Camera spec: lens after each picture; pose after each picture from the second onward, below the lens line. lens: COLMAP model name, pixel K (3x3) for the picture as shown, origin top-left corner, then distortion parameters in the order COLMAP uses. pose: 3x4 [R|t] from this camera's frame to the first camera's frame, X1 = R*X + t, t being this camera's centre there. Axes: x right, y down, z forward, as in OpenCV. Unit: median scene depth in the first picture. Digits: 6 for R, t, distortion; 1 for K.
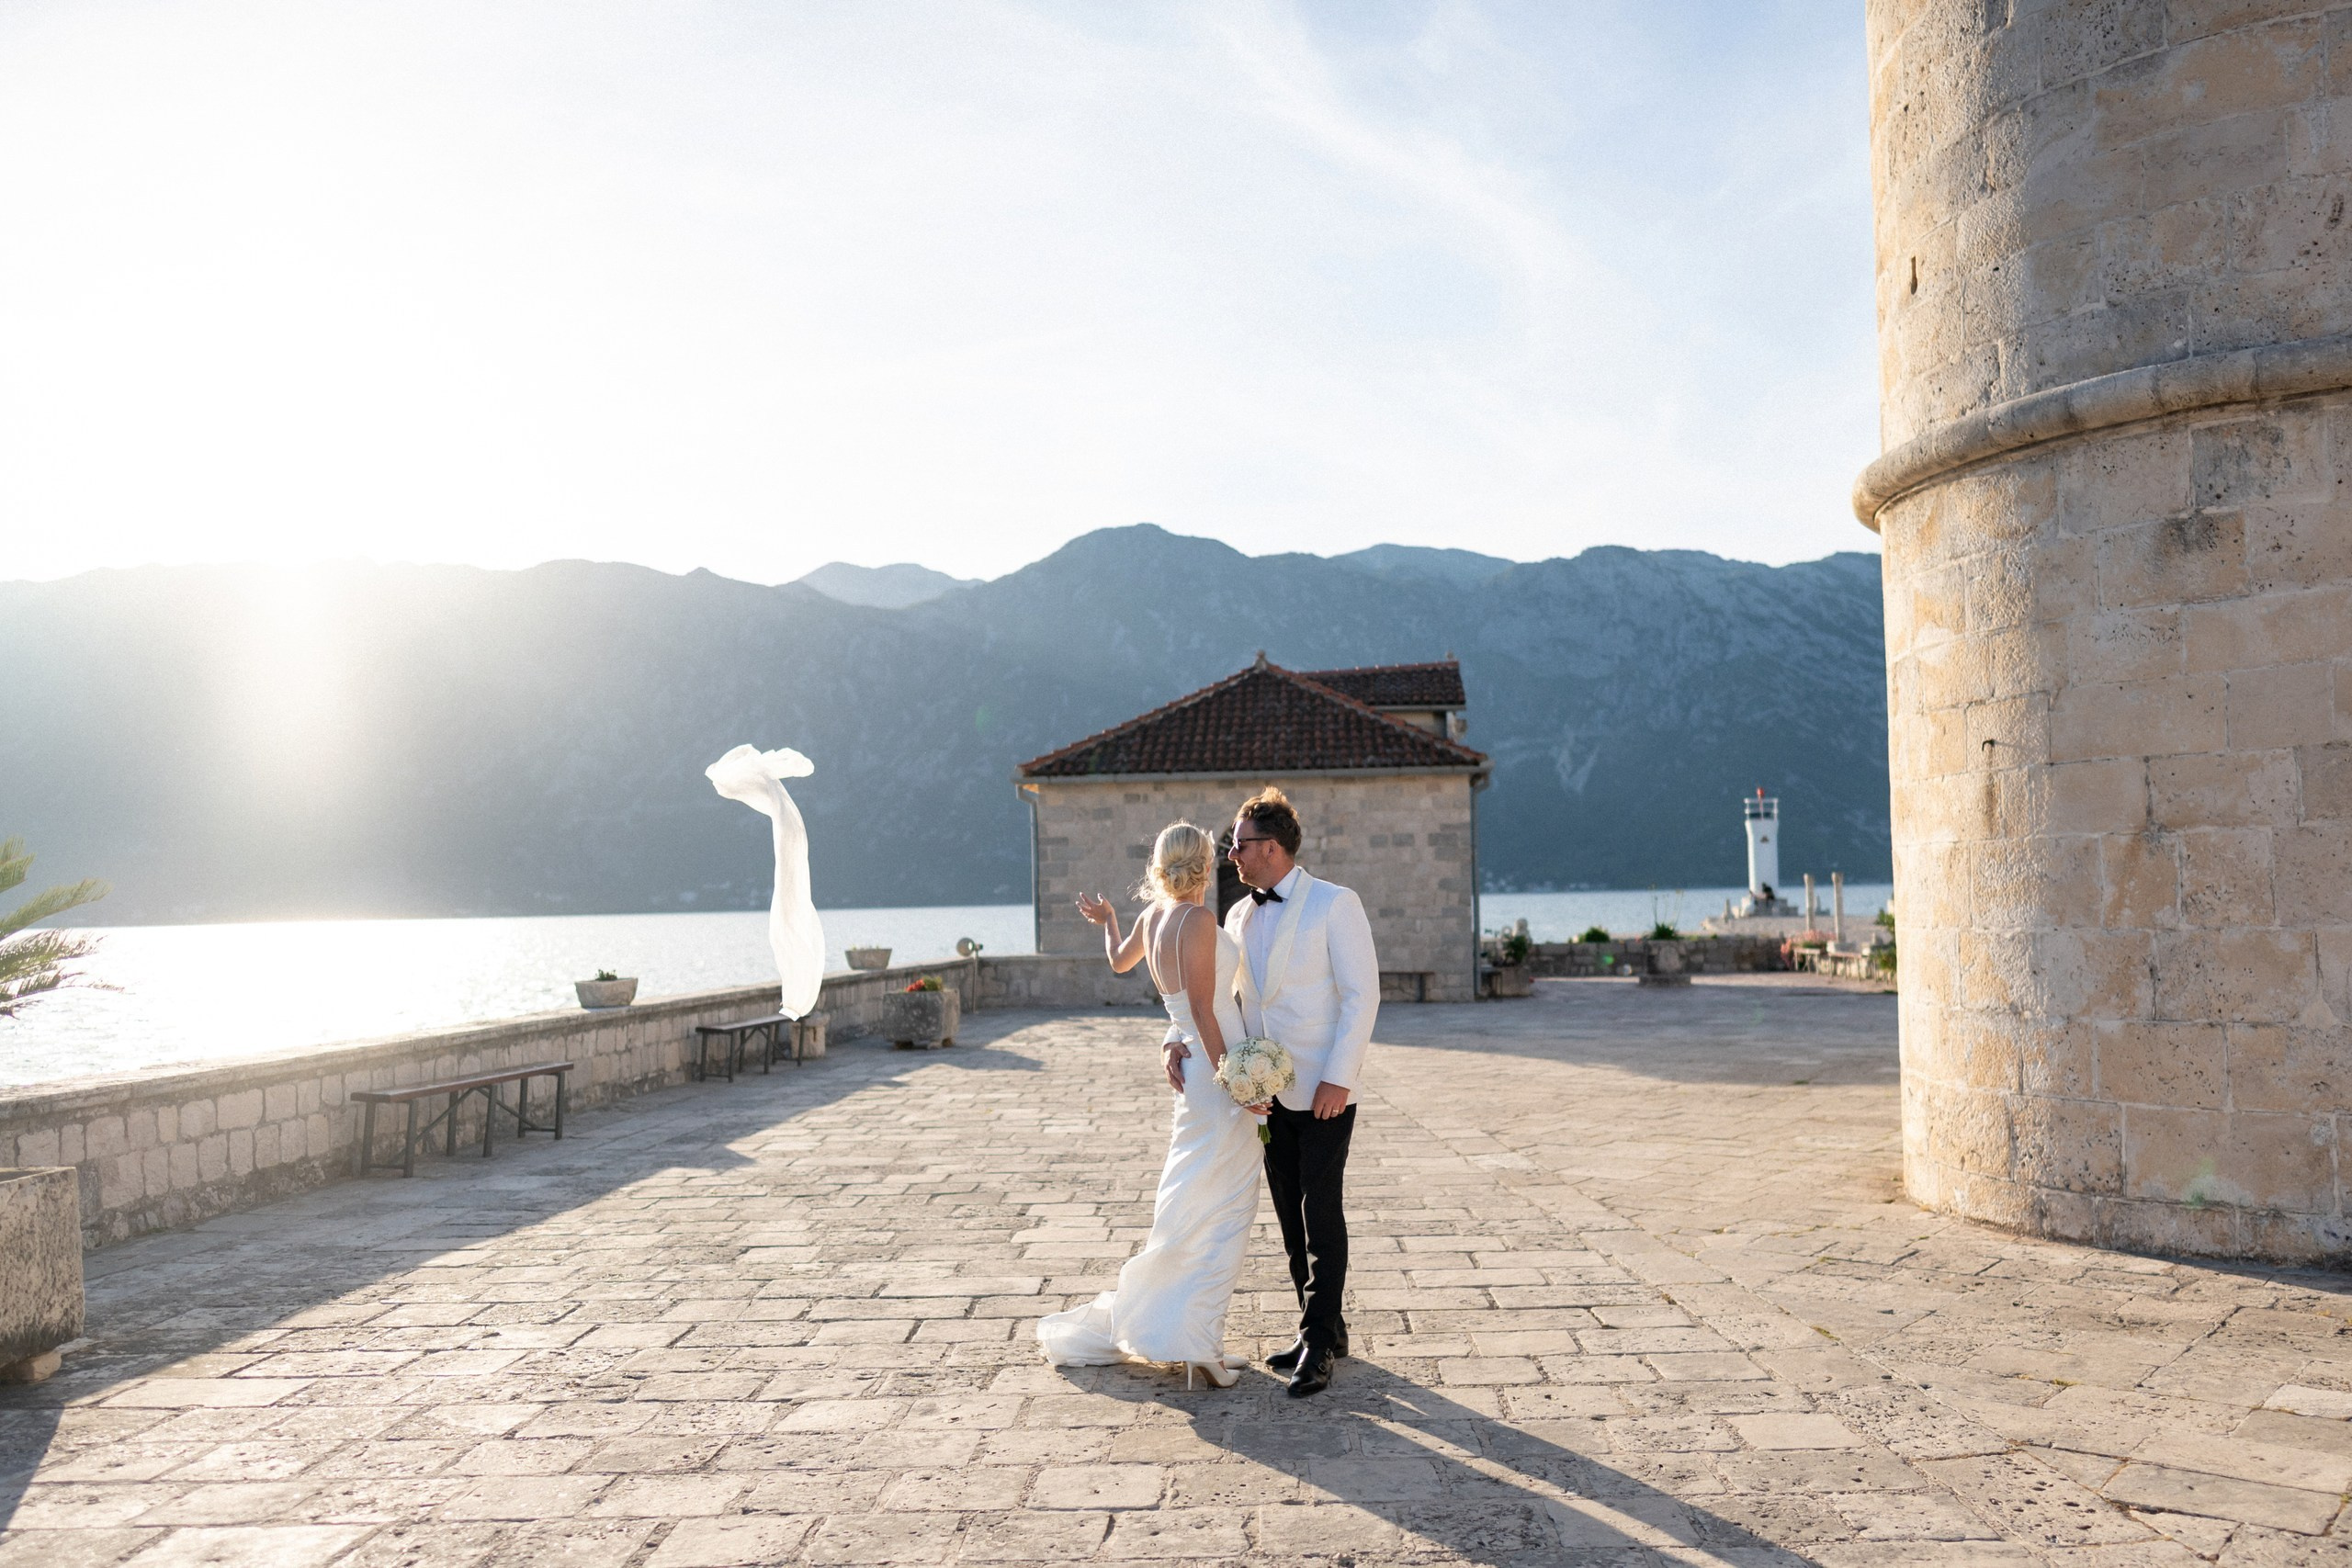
lens RADIAL K [[1744.9, 0, 1344.7], [0, 1744.9, 840.0], [0, 0, 1]] dist [-0.001854, -0.000047]
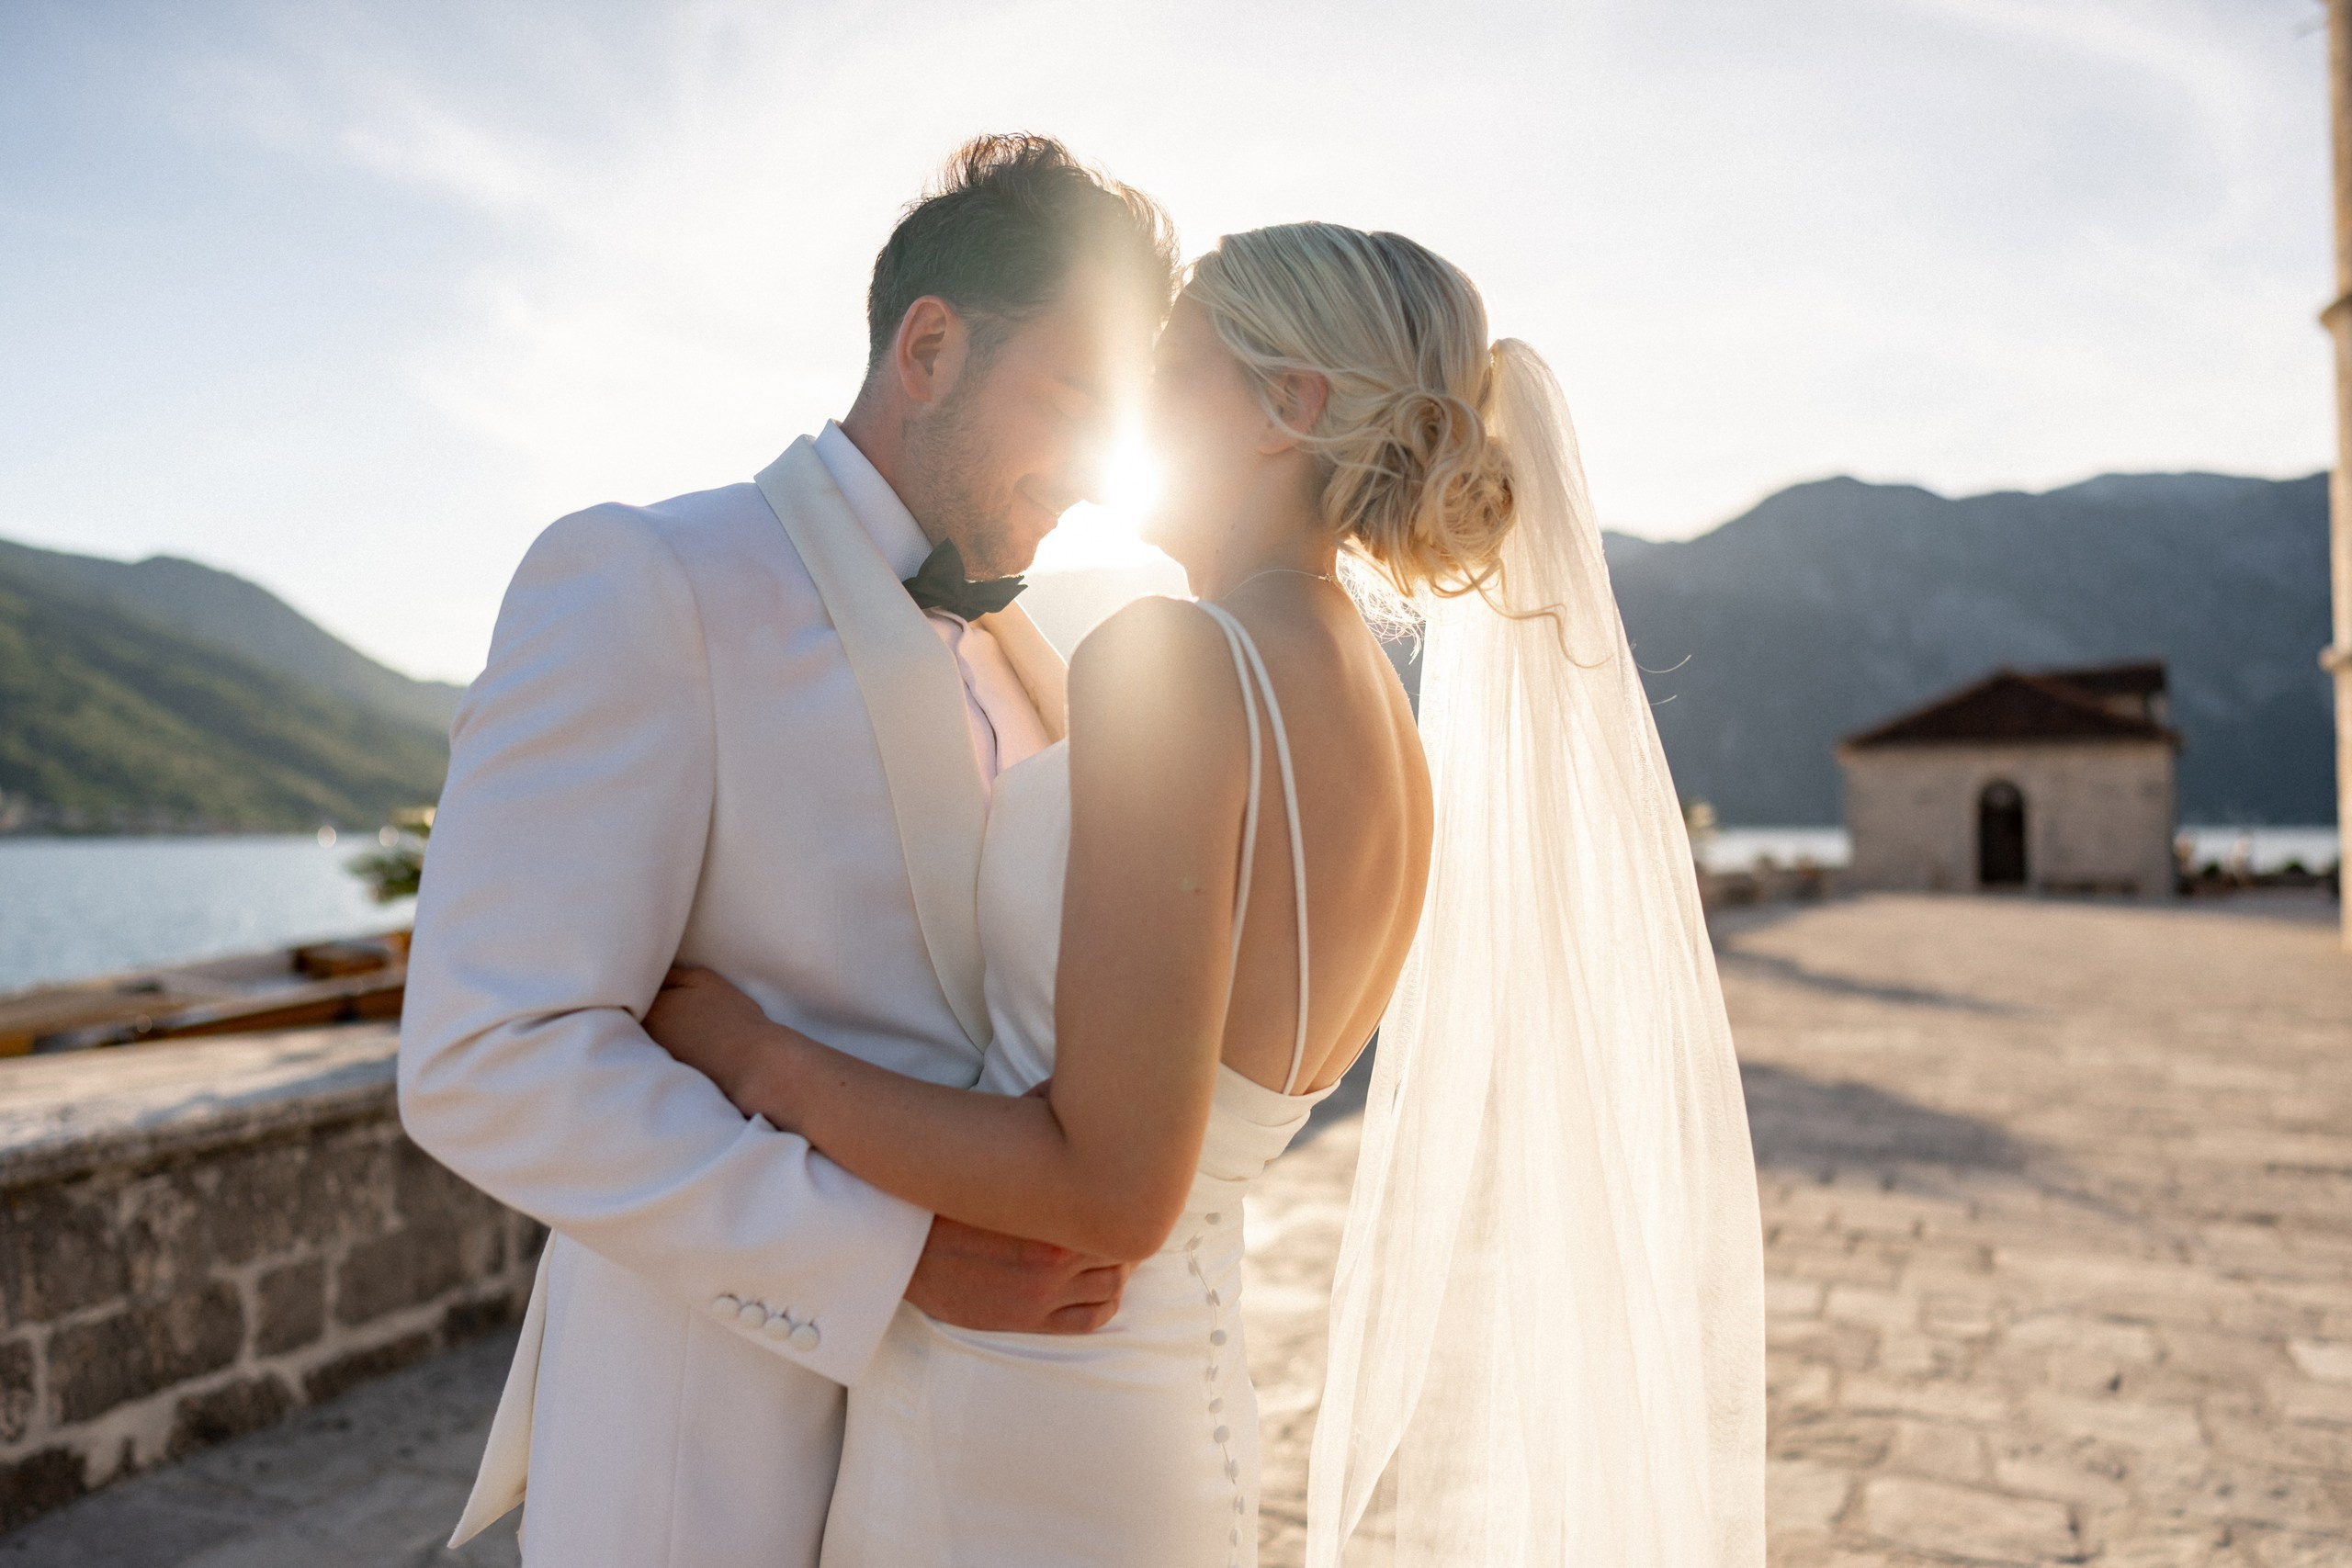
lens RADIAL K [[1603.7, 0, 1176.0], [0, 1603.7, 784.0], [0, 0, 1]] dist [-0.001308, 0.006840]
pose [[0.877332, 0.006253, -0.479844, -0.034067], [-0.003996, 0.999976, 0.005724, -0.024093], [0.479868, -0.003104, 0.877335, -1.595943]]
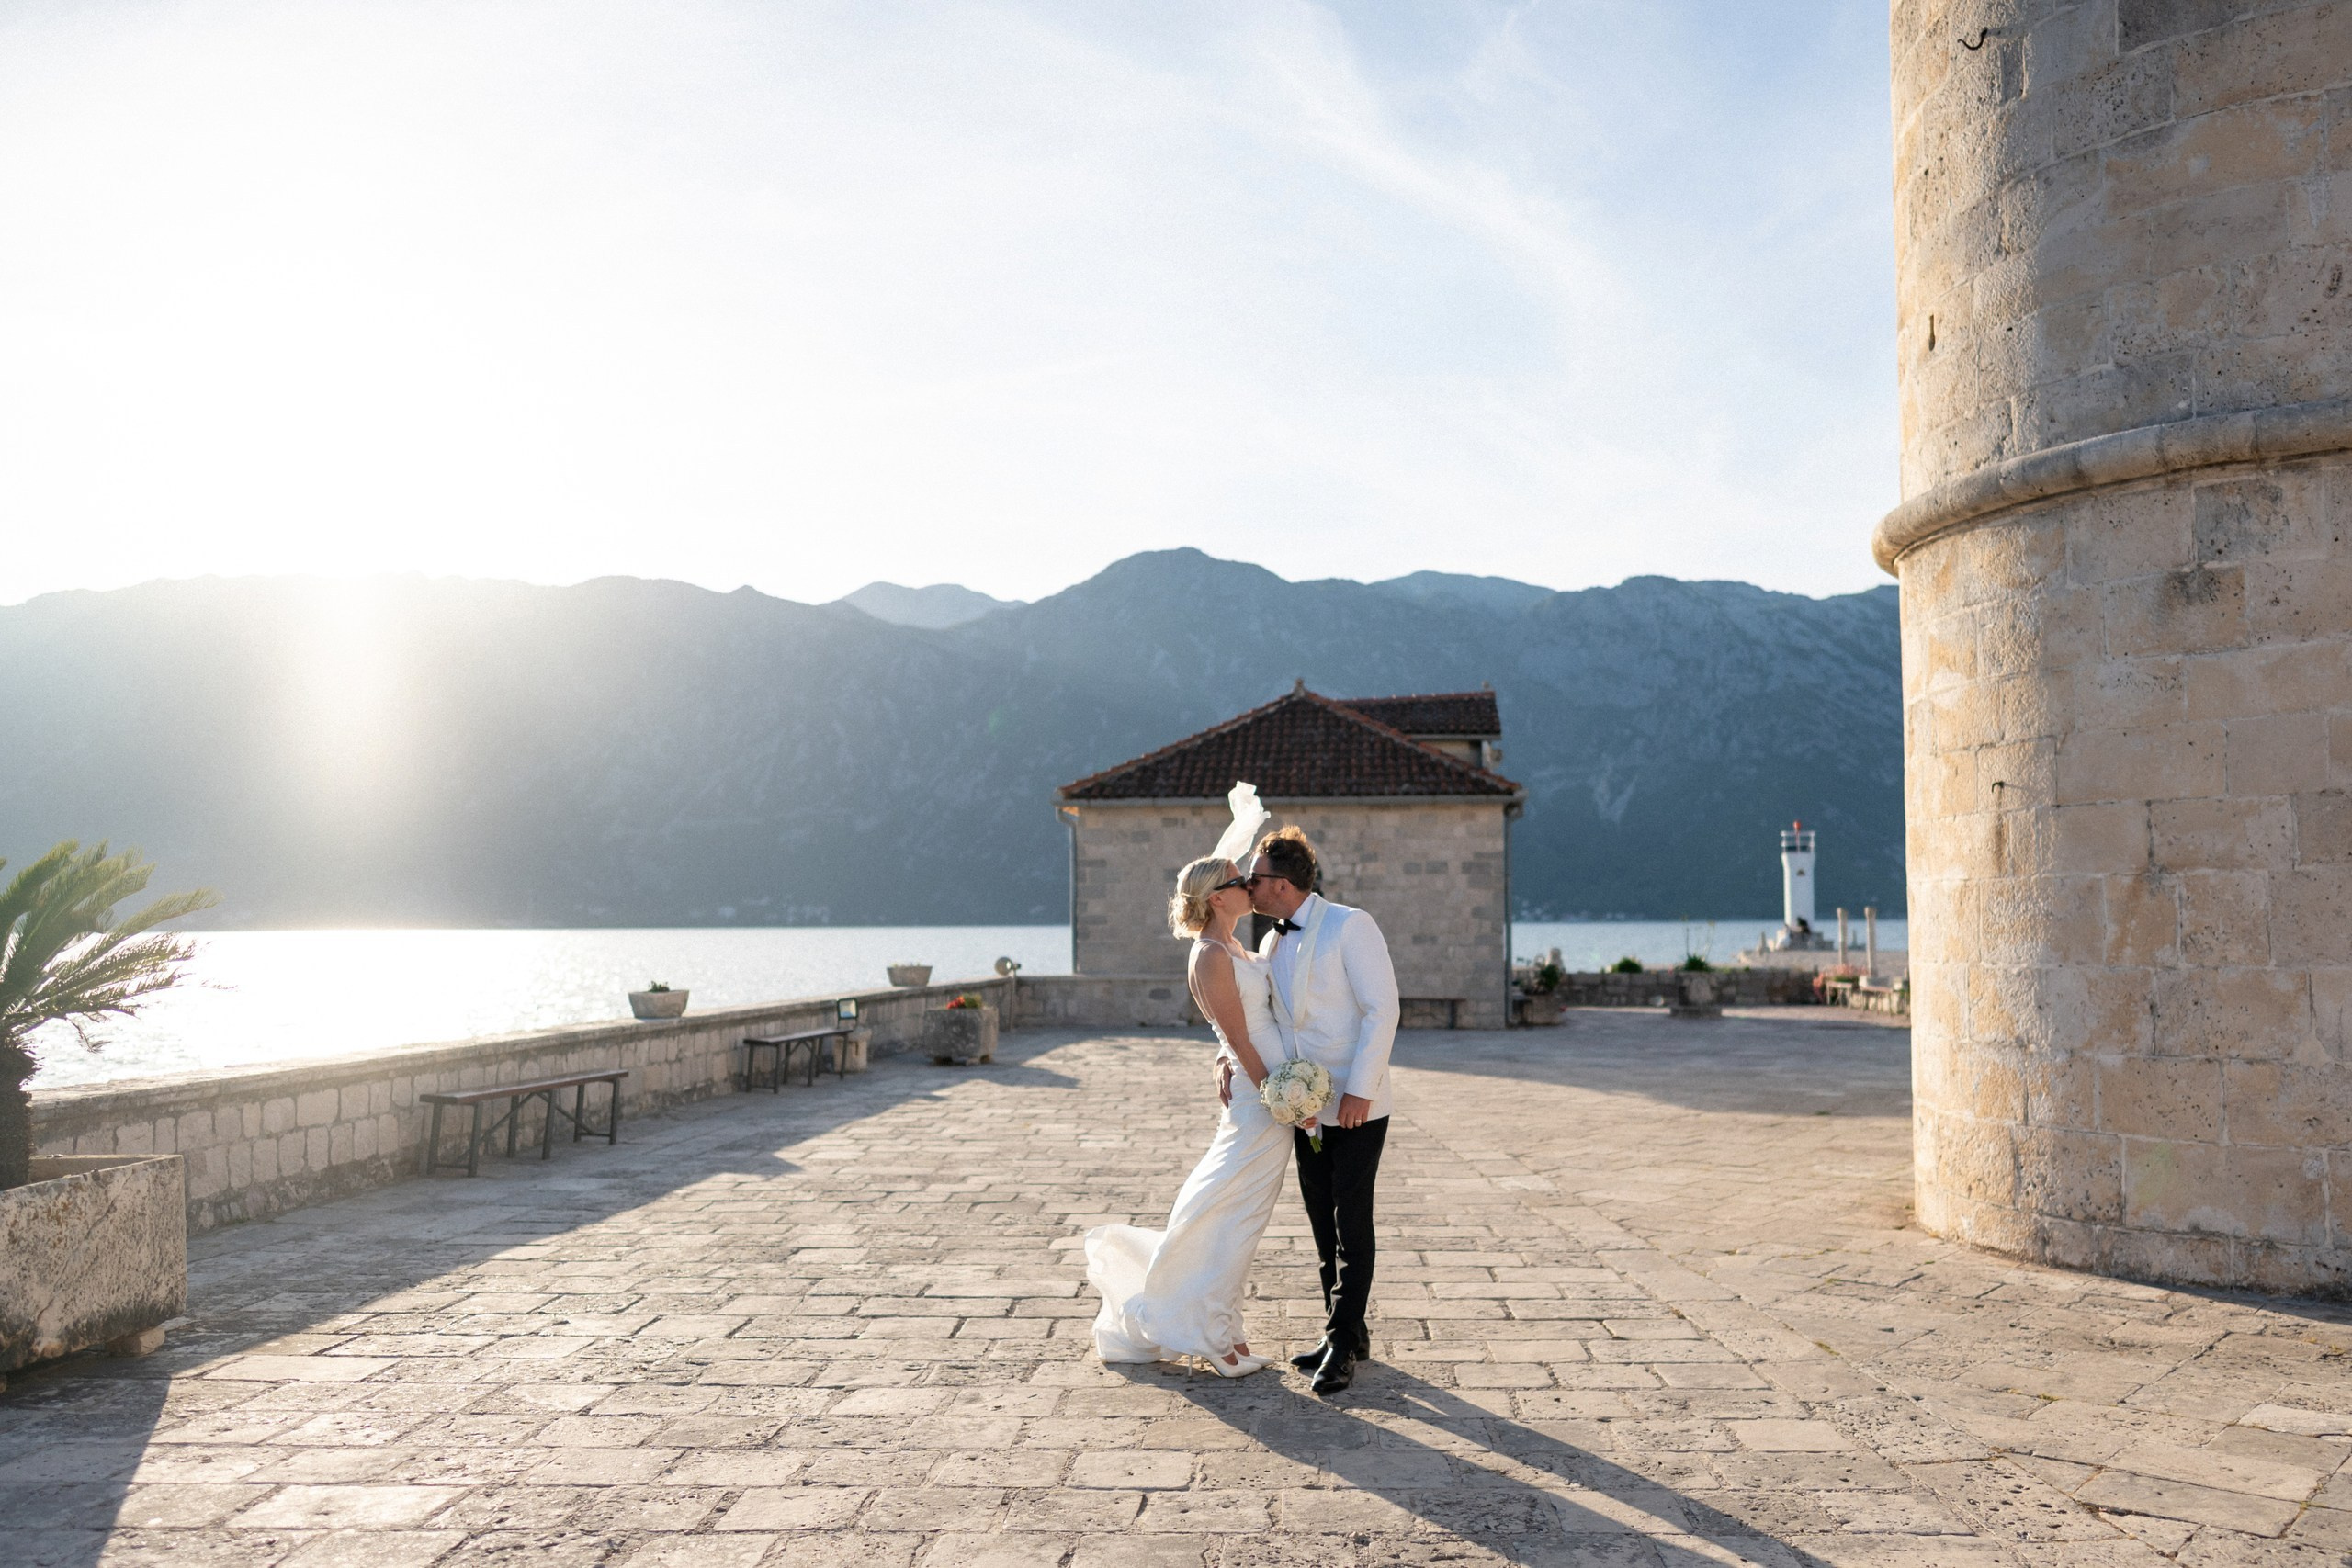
lens RADIAL K [[1749.2, 0, 1344.0], [0, 1749.2, 831.7], [0, 0, 1]] dist [-0.002696, -0.001019]
pose [[0.999649, 0.015800, -0.021265, 0.002660], [-0.016210, 0.999683, -0.019268, -0.001079], [0.020954, 0.019606, 0.999588, -0.038053]]
